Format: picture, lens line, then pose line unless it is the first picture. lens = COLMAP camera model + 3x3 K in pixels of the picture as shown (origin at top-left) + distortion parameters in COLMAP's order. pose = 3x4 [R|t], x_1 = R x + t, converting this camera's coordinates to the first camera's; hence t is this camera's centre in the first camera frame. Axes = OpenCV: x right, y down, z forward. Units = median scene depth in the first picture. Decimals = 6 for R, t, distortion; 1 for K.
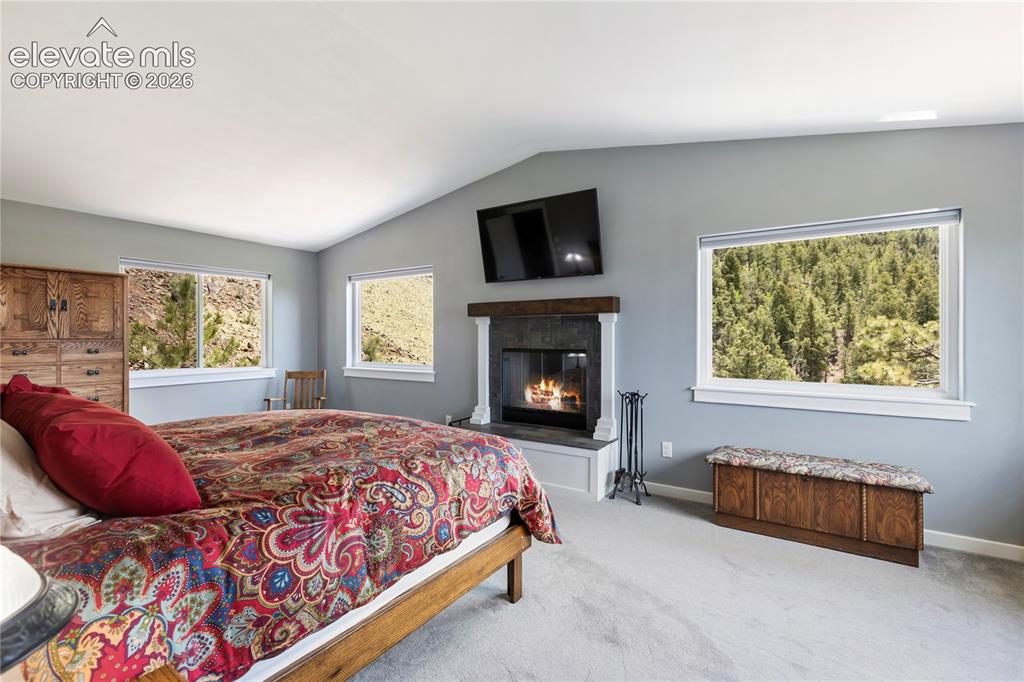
lens RADIAL K [[465.7, 0, 512.0], [0, 465.7, 341.0], [0, 0, 1]] dist [0.001314, 0.000122]
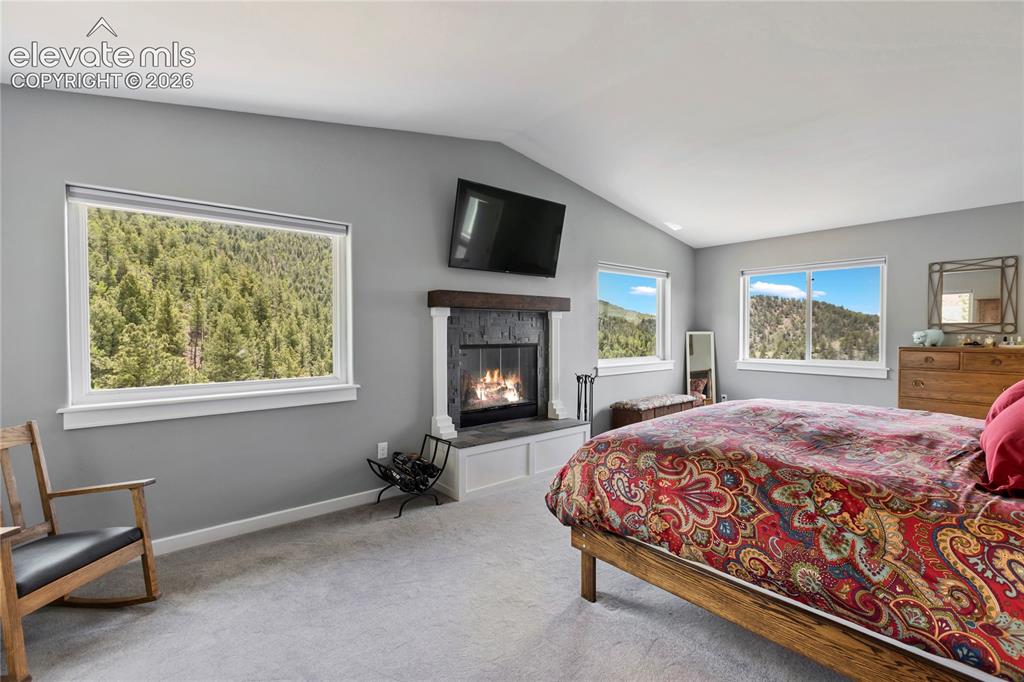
lens RADIAL K [[465.7, 0, 512.0], [0, 465.7, 341.0], [0, 0, 1]] dist [0.001314, 0.000122]
pose [[0.288864, -0.019819, 0.957165, -0.718716], [0.012564, 0.999778, 0.016910, -0.004519], [-0.957288, 0.007141, 0.289049, 0.573263]]
